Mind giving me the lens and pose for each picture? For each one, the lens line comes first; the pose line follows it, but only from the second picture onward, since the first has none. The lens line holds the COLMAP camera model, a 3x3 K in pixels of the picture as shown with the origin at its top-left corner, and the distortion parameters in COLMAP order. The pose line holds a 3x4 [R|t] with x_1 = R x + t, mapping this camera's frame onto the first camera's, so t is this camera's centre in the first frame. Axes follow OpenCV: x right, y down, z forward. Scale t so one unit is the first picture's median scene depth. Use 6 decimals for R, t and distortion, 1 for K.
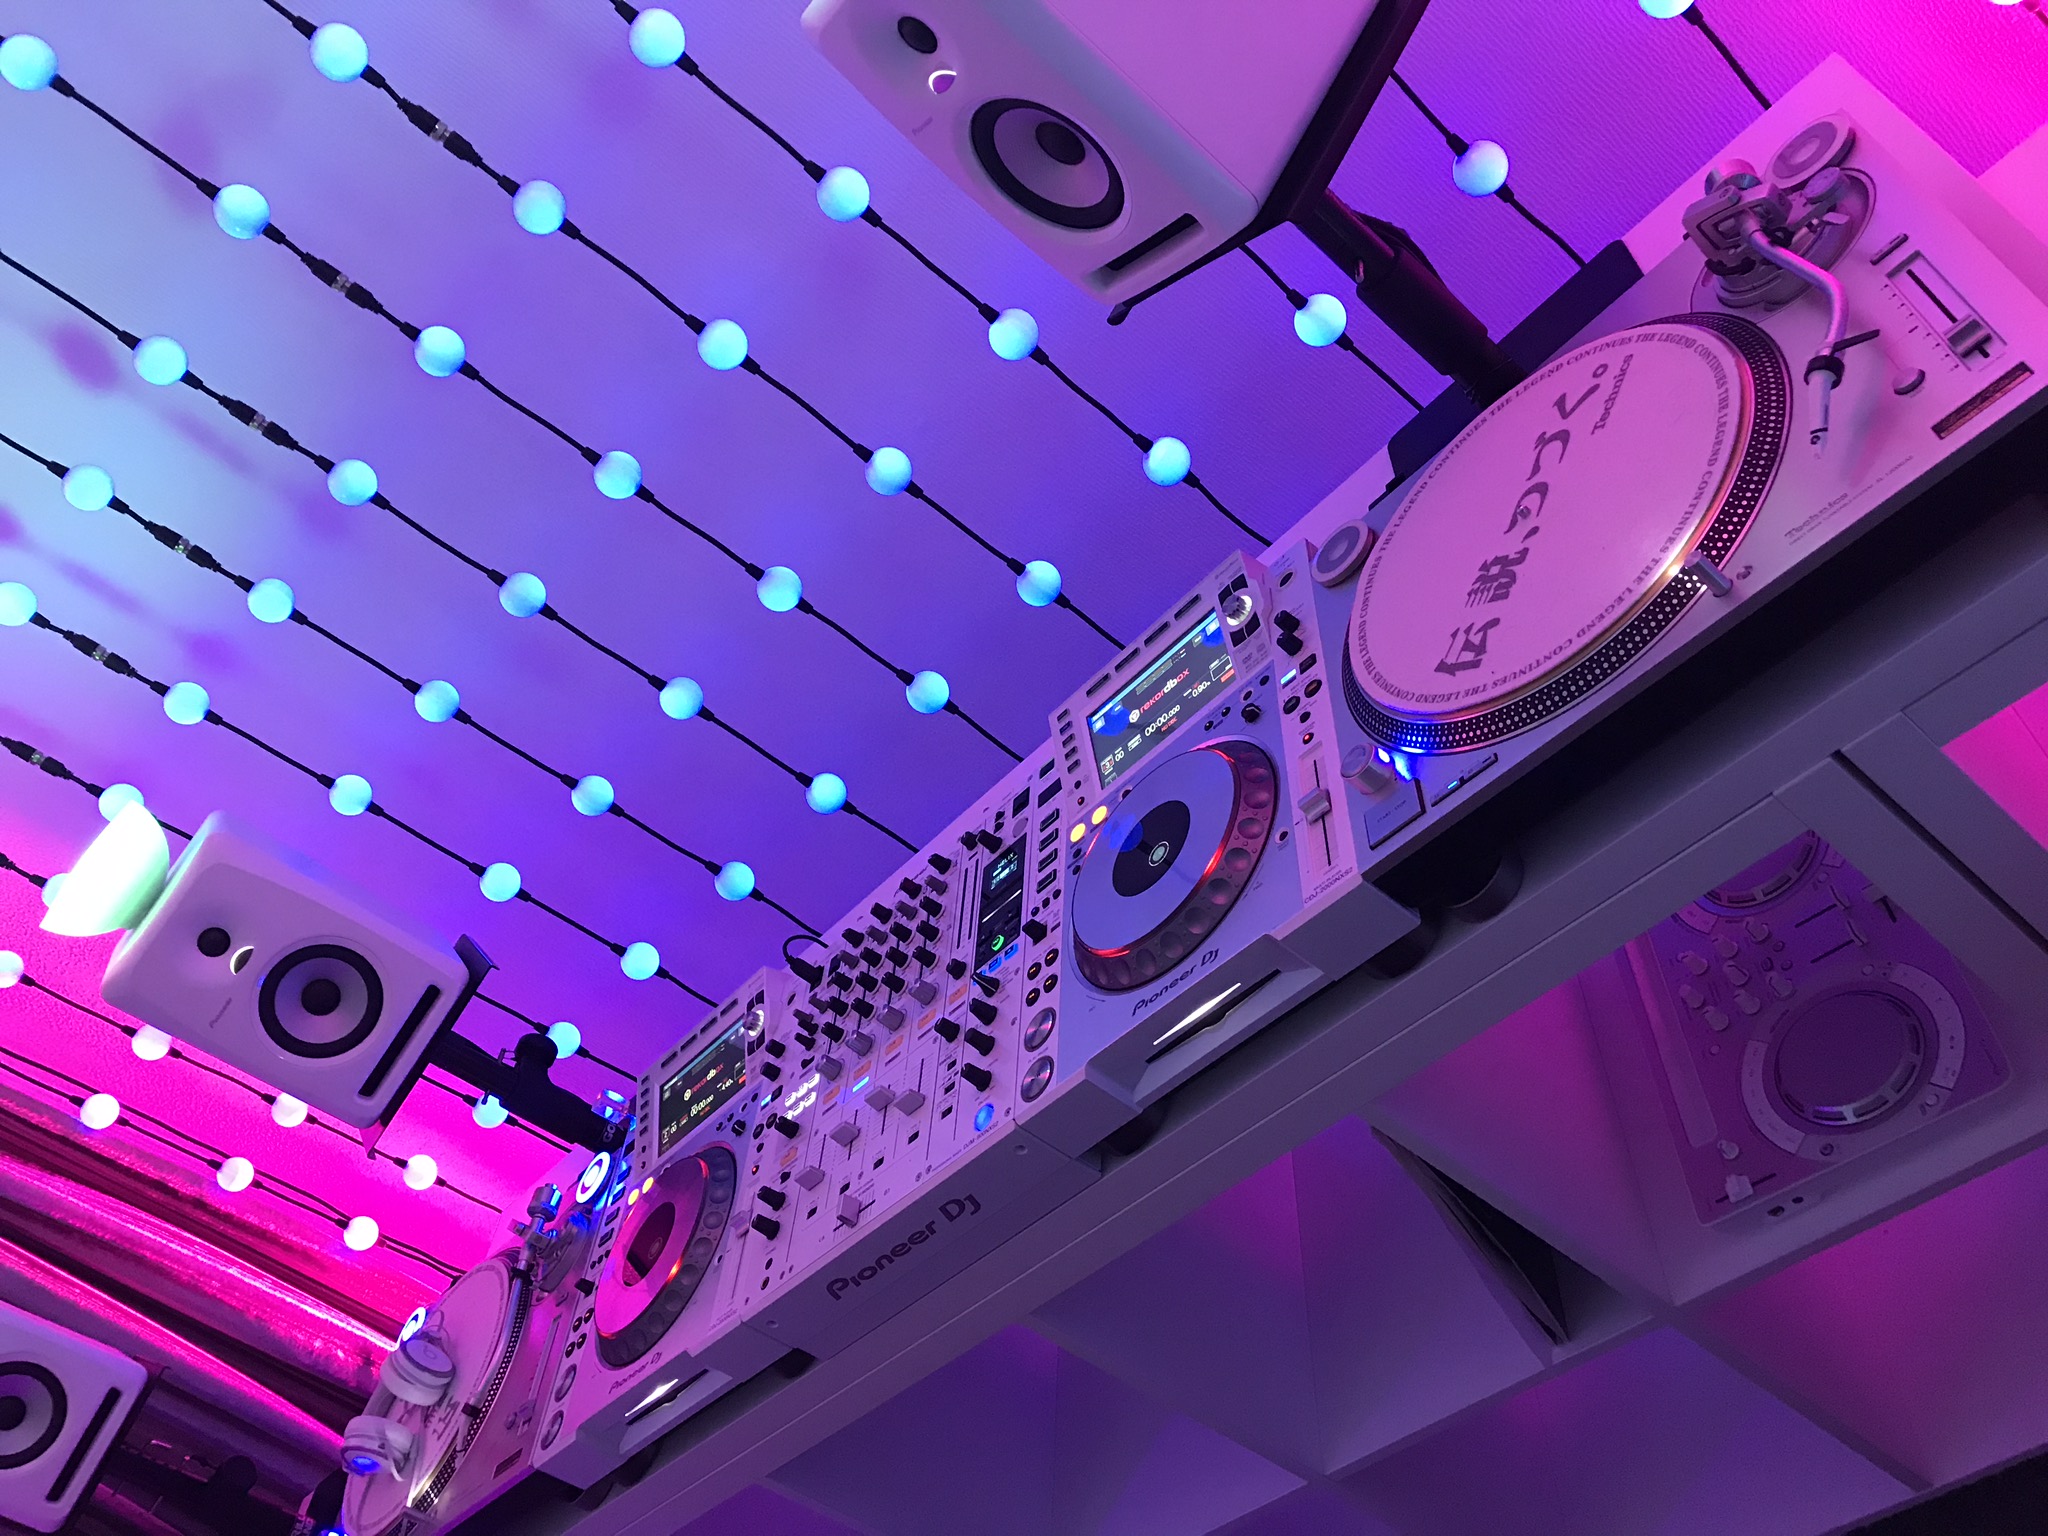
lens RADIAL K [[1698.6, 0, 976.8], [0, 1698.6, 777.1], [0, 0, 1]] dist [0.036425, -0.040827]
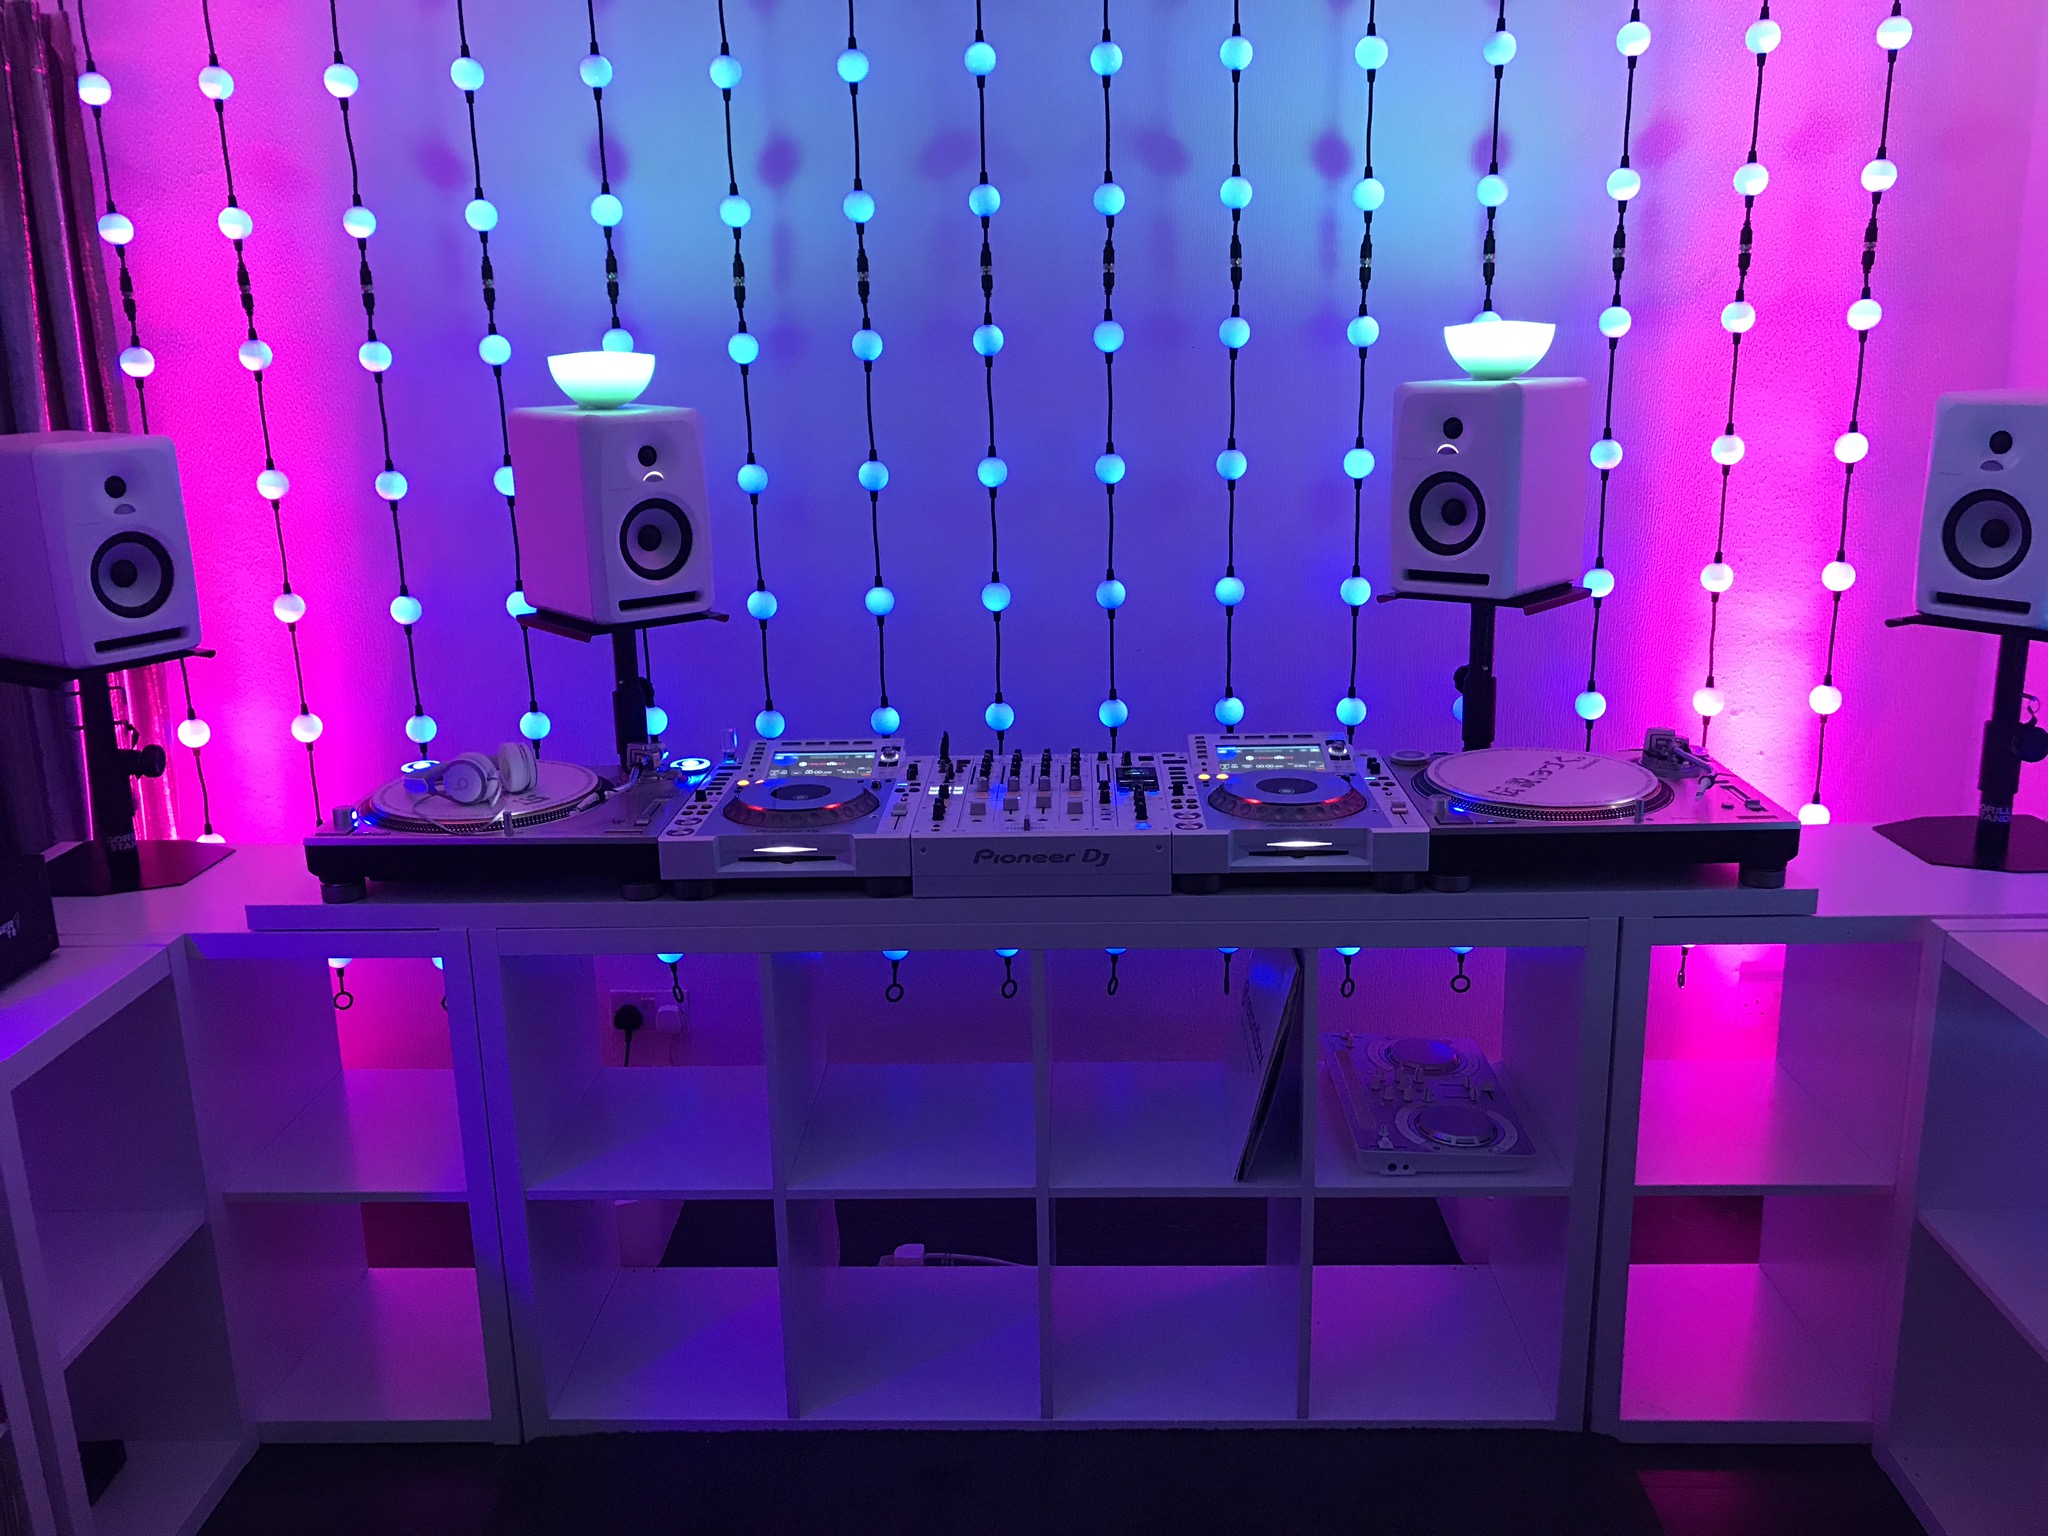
lens RADIAL K [[1627.6, 0, 1036.3], [0, 1627.6, 733.9], [0, 0, 1]] dist [0.037171, 0.007700]
pose [[0.666334, 0.713563, 0.216392, -0.493649], [-0.583300, 0.679601, -0.444864, 0.933126], [-0.464499, 0.170206, 0.869063, -0.421703]]
